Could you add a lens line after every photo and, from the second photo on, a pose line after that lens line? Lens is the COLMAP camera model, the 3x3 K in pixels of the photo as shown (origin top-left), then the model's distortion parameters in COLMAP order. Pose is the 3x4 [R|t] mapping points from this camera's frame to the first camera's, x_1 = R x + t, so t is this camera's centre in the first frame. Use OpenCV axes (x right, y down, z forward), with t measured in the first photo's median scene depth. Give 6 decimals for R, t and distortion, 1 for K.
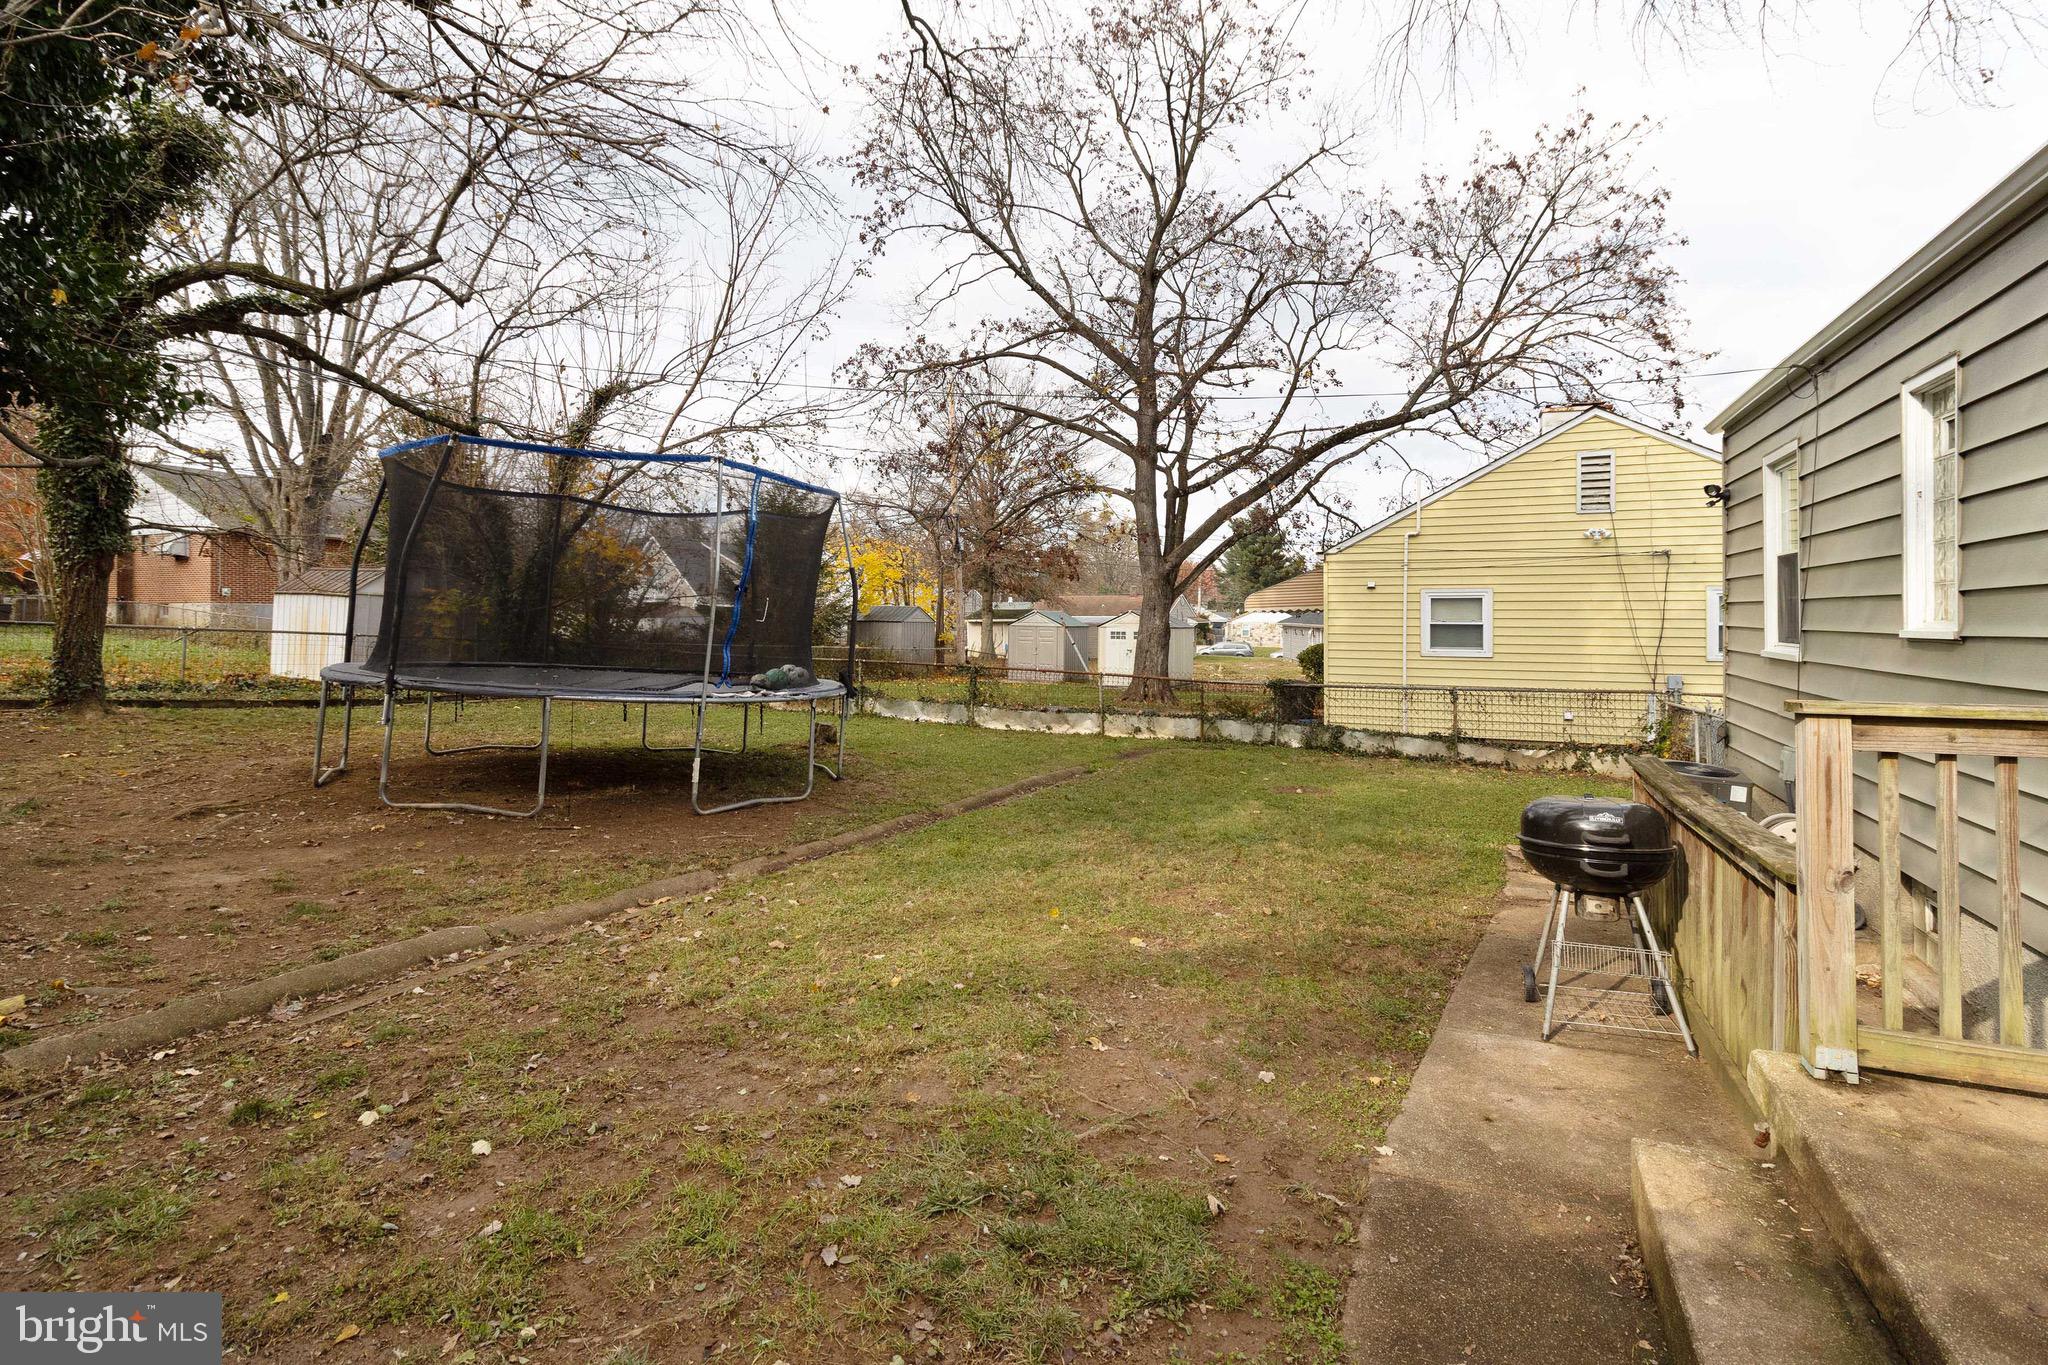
lens RADIAL K [[996.9, 0, 1022.3], [0, 996.9, 674.2], [0, 0, 1]] dist [0.004575, 0.000480]
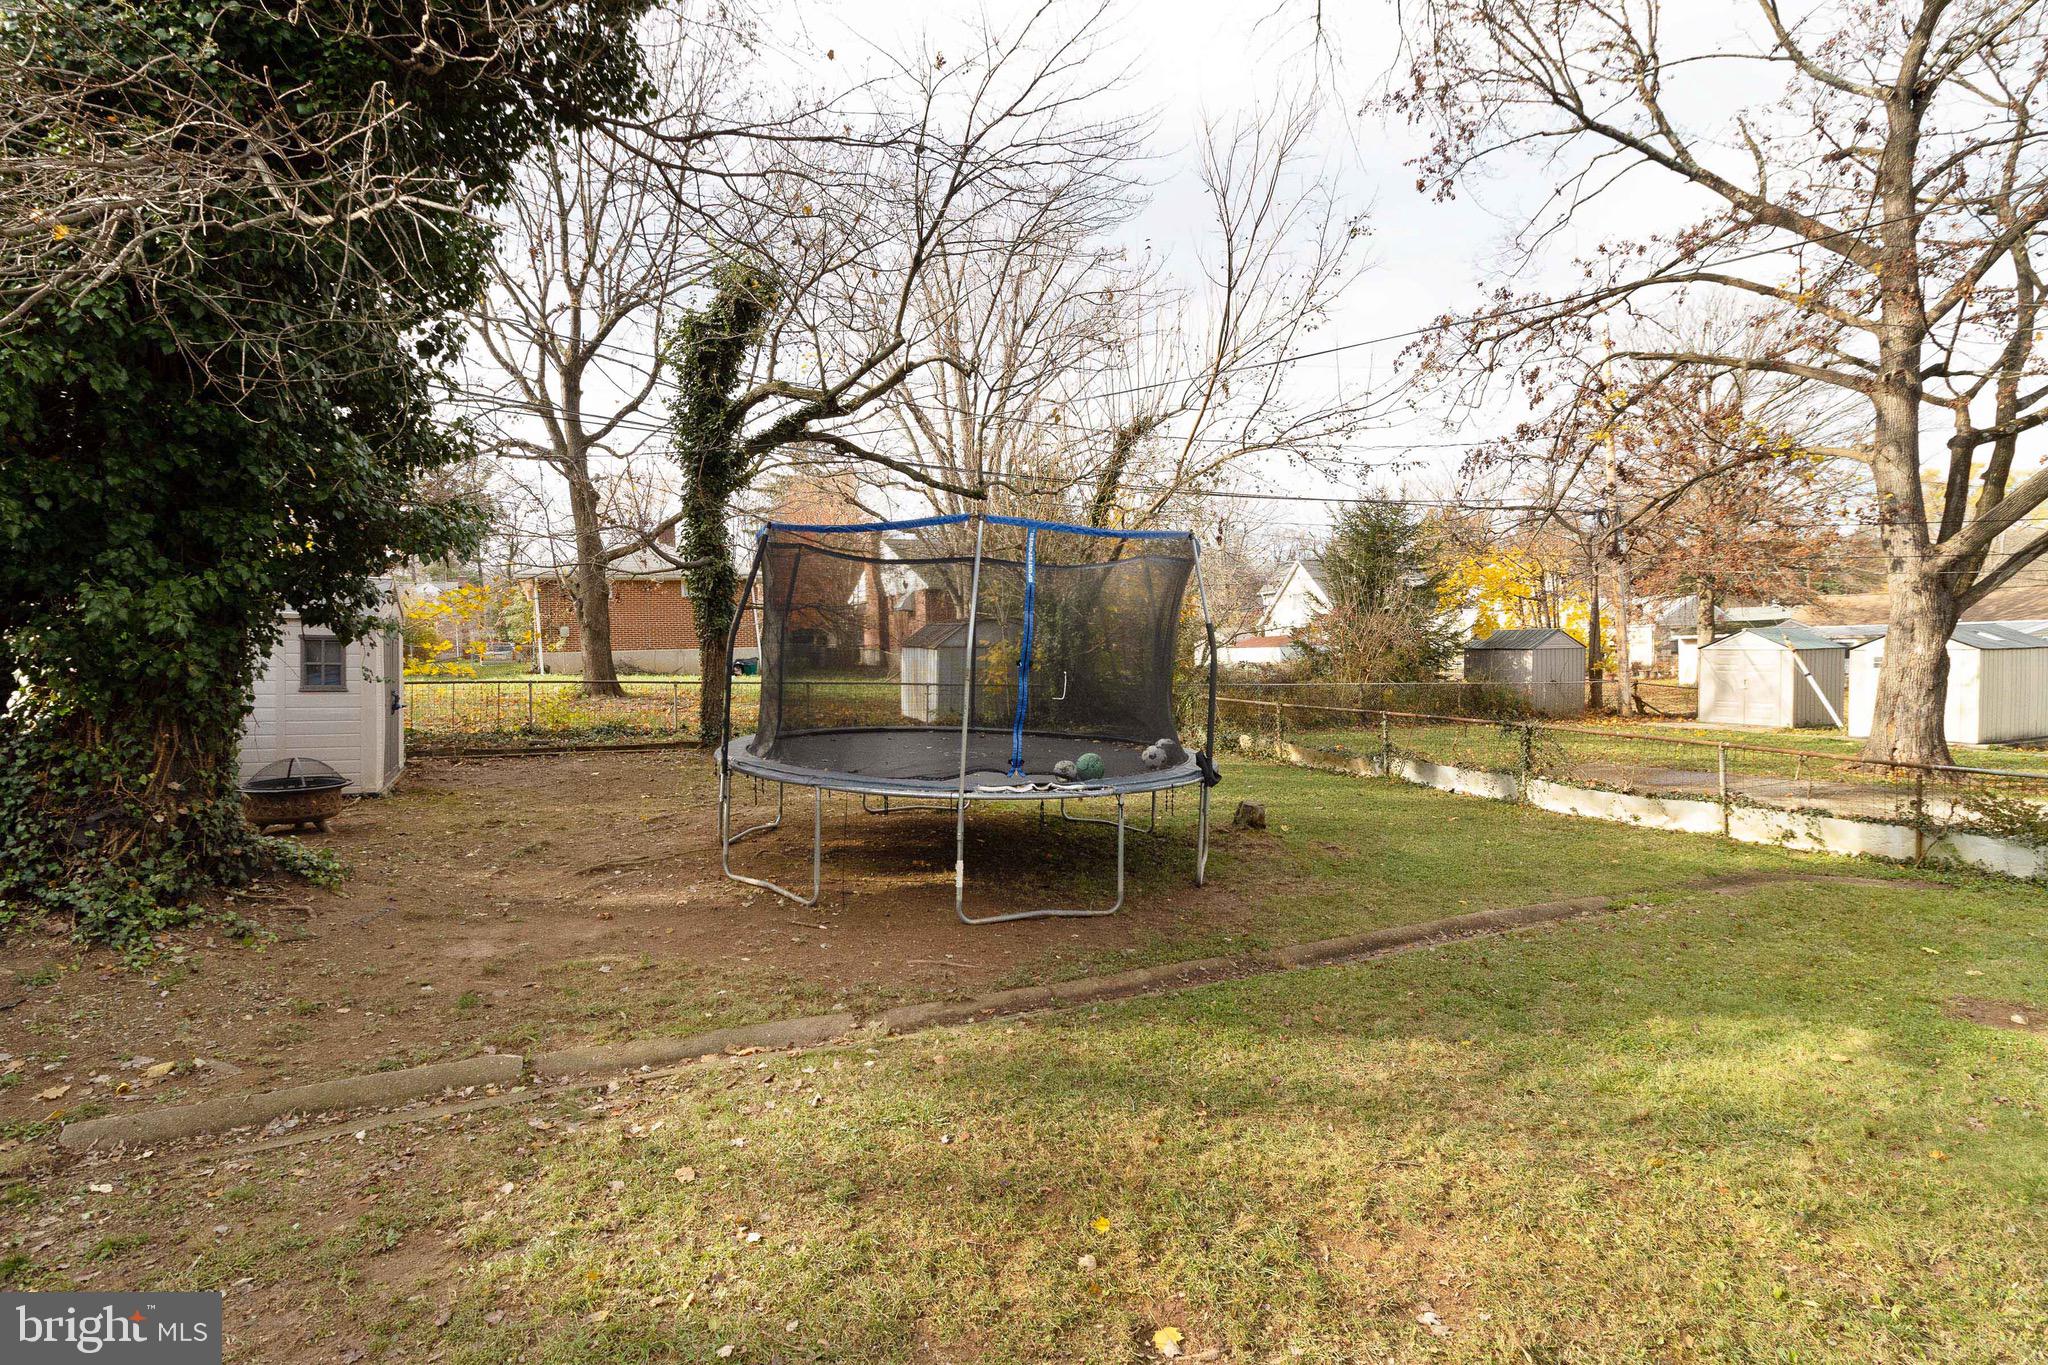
lens RADIAL K [[996.9, 0, 1040.2], [0, 996.9, 712.2], [0, 0, 1]] dist [0.004575, 0.000480]
pose [[0.762717, 0.019115, -0.646450, 0.128554], [-0.001594, 0.999616, 0.027676, -0.030860], [0.646731, -0.020079, 0.762454, 0.165001]]
